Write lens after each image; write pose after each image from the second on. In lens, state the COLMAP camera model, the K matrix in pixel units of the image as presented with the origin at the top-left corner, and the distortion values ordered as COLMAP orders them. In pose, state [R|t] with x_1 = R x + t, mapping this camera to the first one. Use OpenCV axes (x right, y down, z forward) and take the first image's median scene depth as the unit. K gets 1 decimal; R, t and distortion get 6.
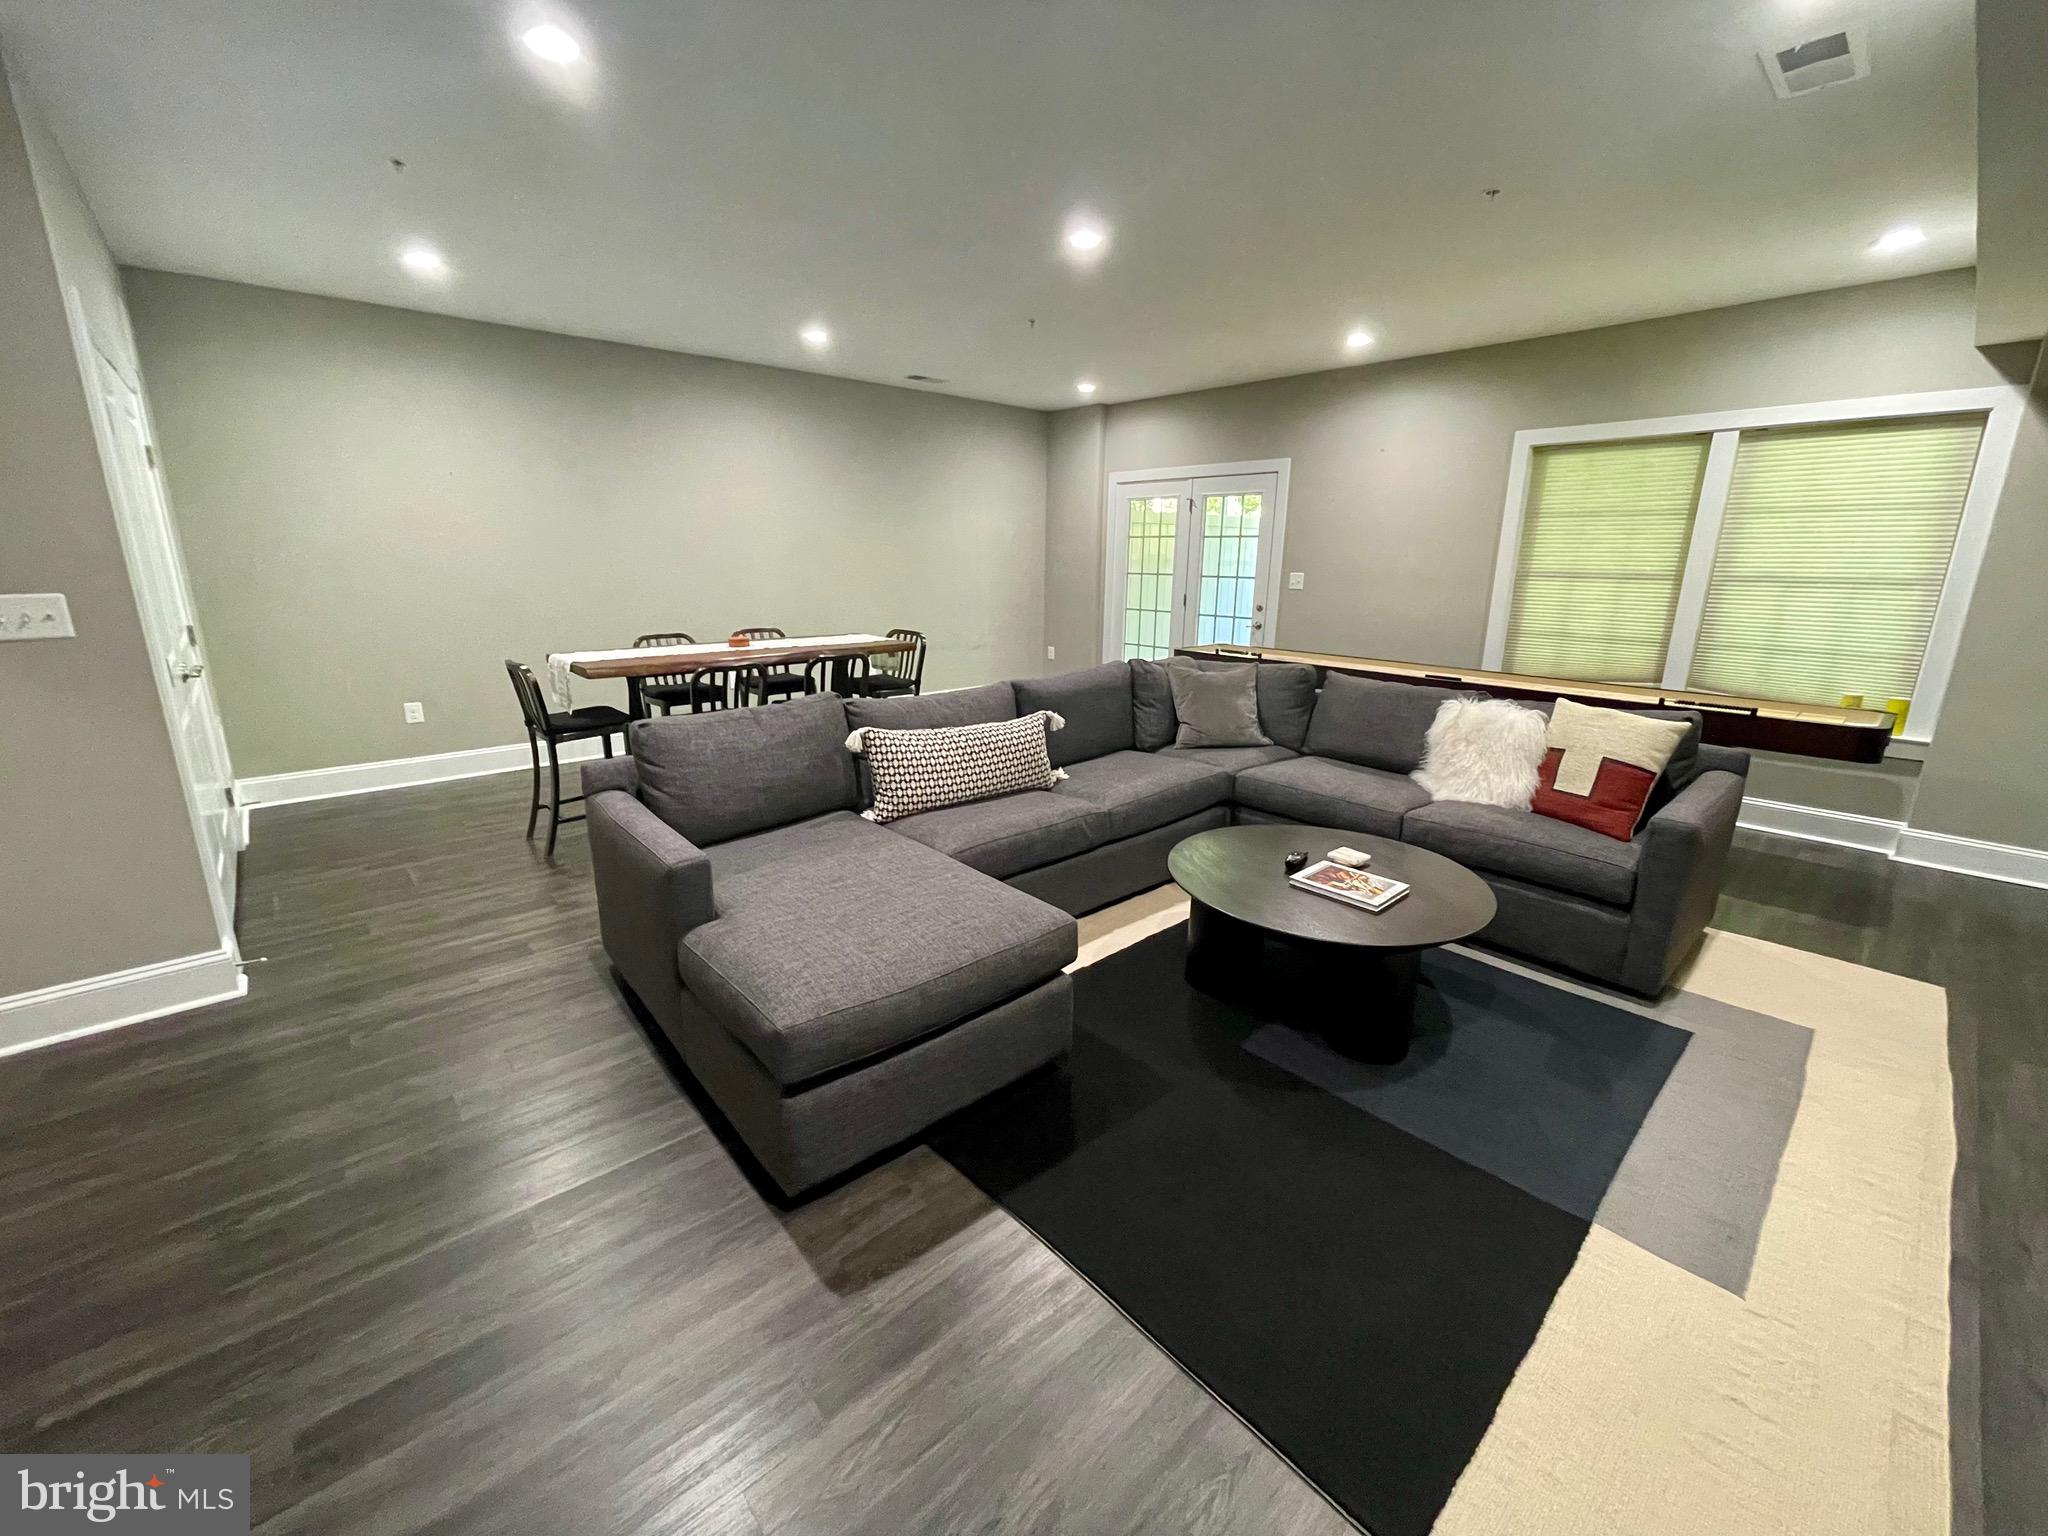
lens RADIAL K [[827.5, 0, 1025.3], [0, 827.5, 759.8], [0, 0, 1]] dist [-0.013487, 0.004985]
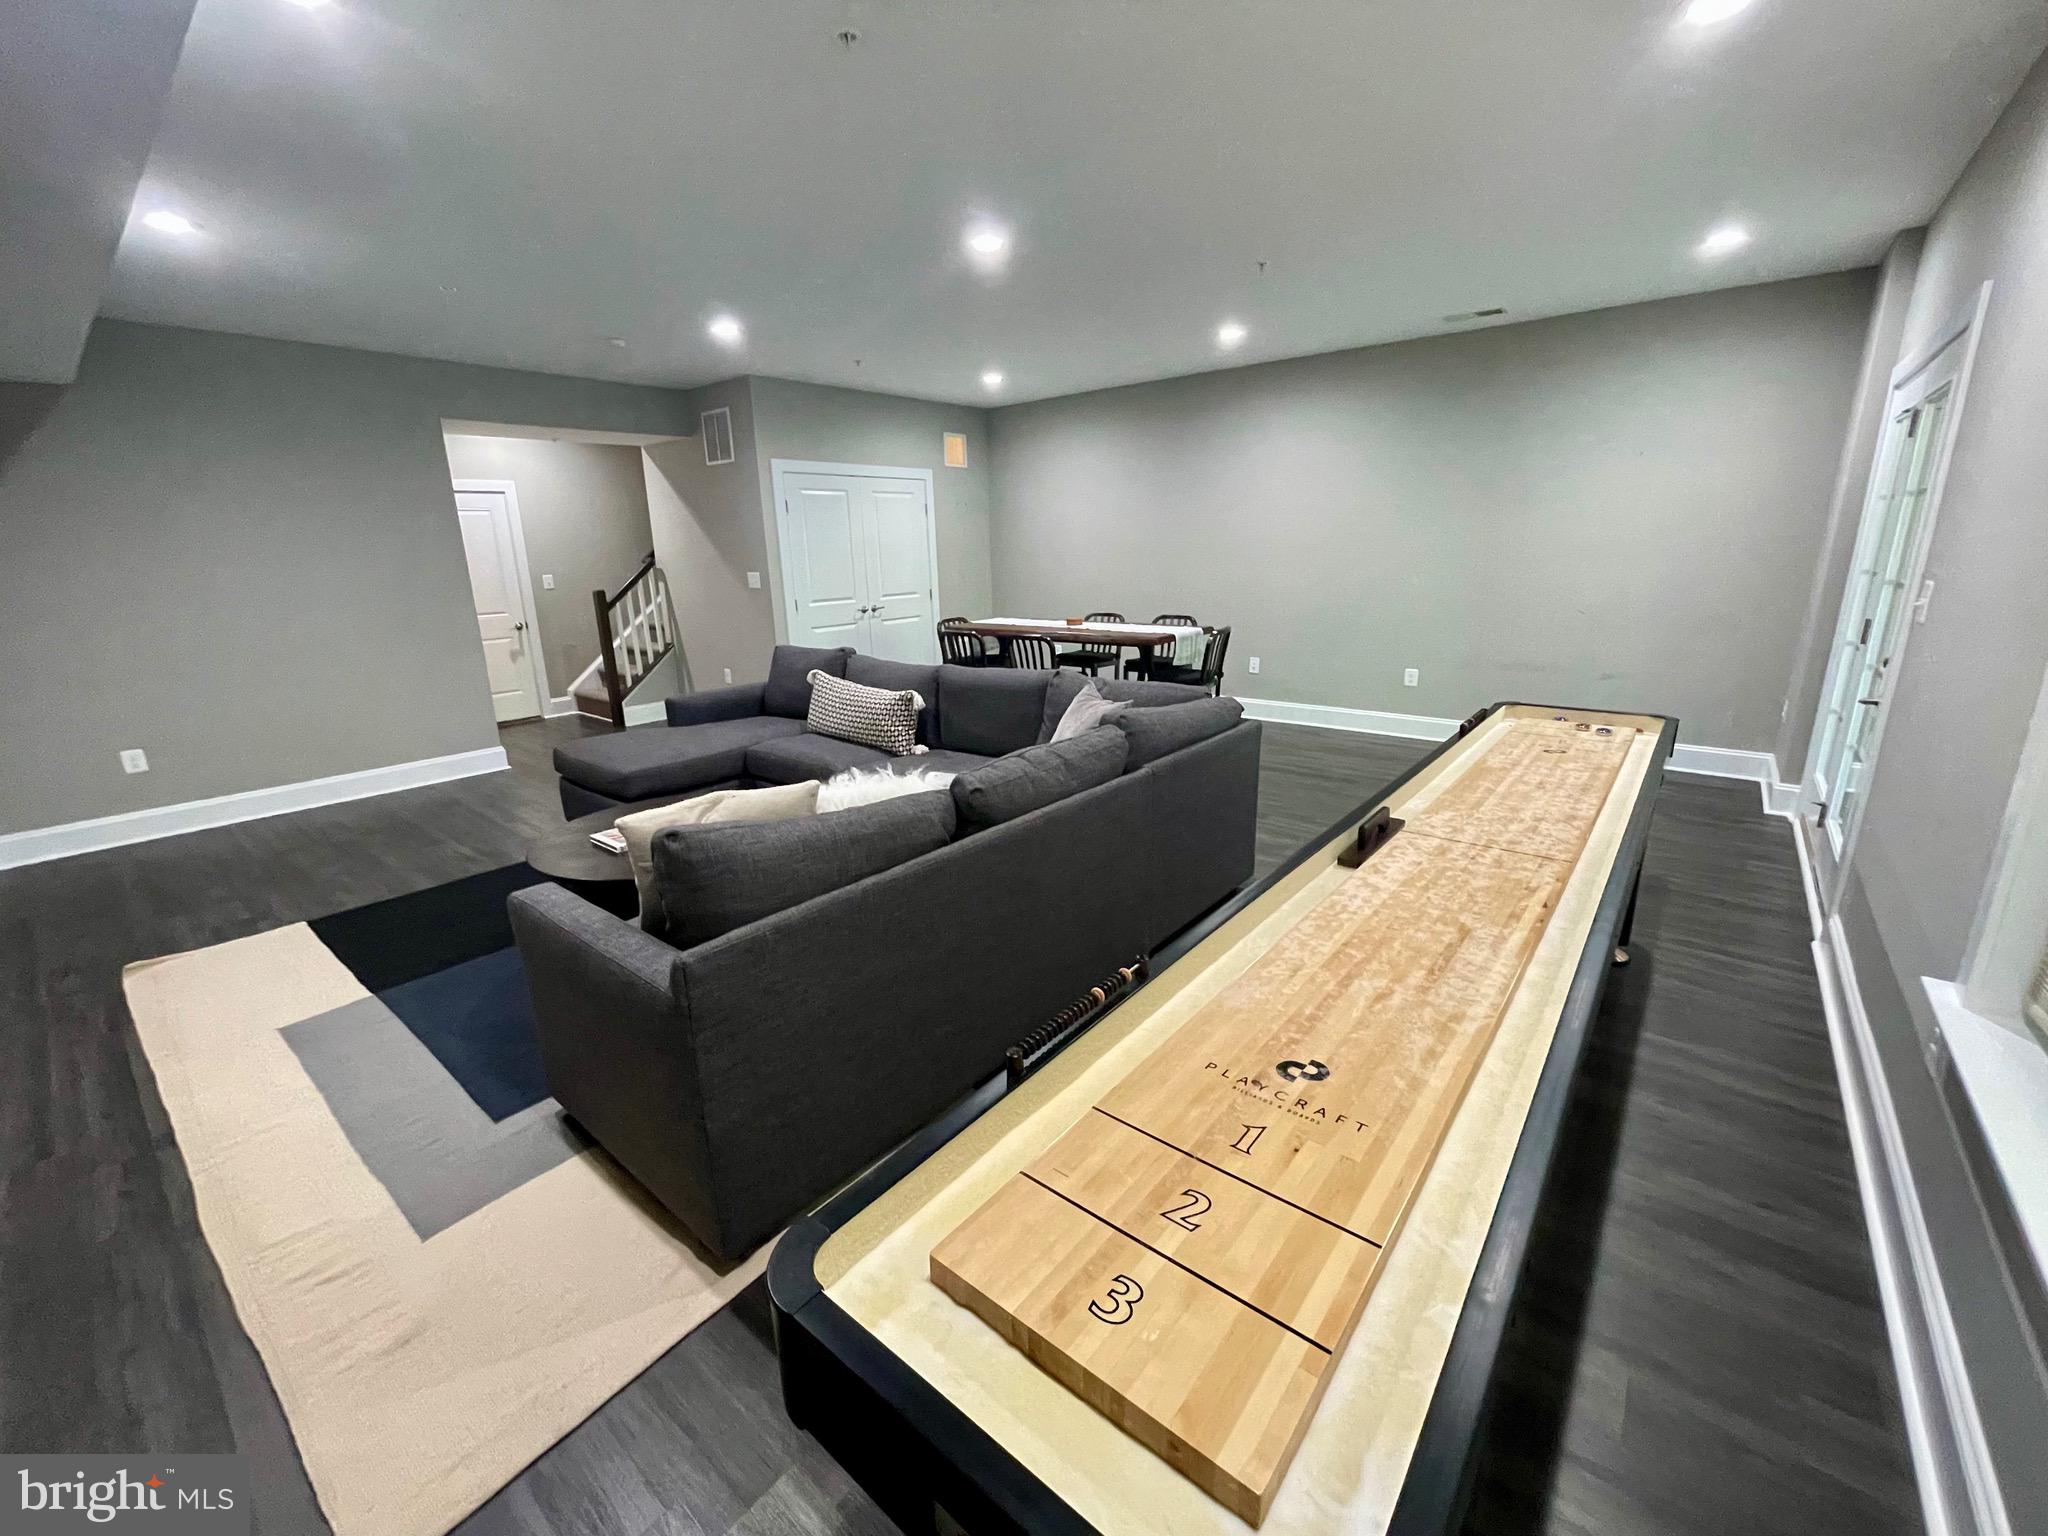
lens RADIAL K [[827.5, 0, 1025.3], [0, 827.5, 759.8], [0, 0, 1]] dist [-0.013487, 0.004985]
pose [[0.152641, 0.237701, -0.959270, 1.165687], [-0.217913, 0.954850, 0.201931, -0.232026], [0.963958, 0.178215, 0.197547, 0.925132]]
